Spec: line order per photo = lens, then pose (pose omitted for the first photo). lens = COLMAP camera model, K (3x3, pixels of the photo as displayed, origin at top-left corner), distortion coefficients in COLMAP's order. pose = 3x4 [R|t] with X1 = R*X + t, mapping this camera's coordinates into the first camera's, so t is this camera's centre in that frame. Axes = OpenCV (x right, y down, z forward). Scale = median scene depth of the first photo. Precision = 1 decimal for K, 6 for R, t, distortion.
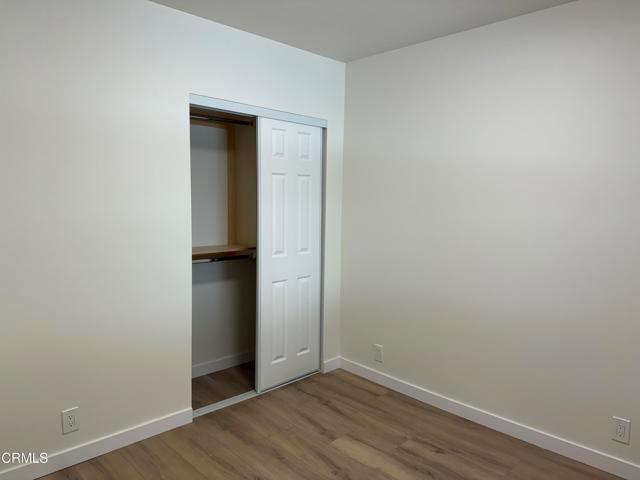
lens RADIAL K [[454.5, 0, 318.6], [0, 454.5, 239.6], [0, 0, 1]] dist [-0.005037, -0.005702]
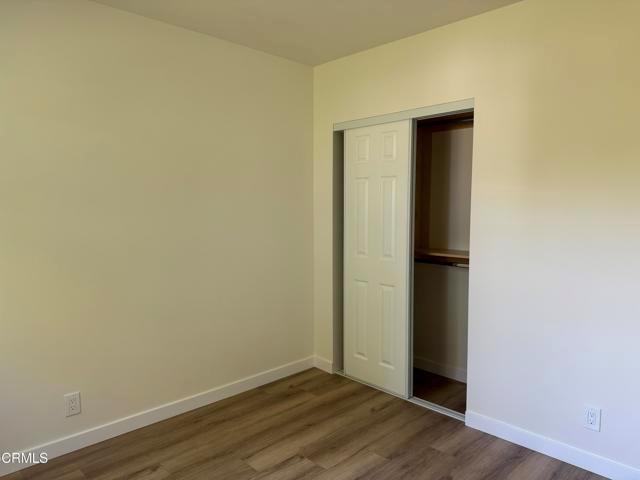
lens RADIAL K [[454.5, 0, 318.6], [0, 454.5, 240.6], [0, 0, 1]] dist [-0.005037, -0.005702]
pose [[-0.003106, 0.072231, -0.997383, 0.889957], [-0.082524, 0.993967, 0.072240, -0.064229], [0.996584, 0.082532, 0.002874, 0.845983]]
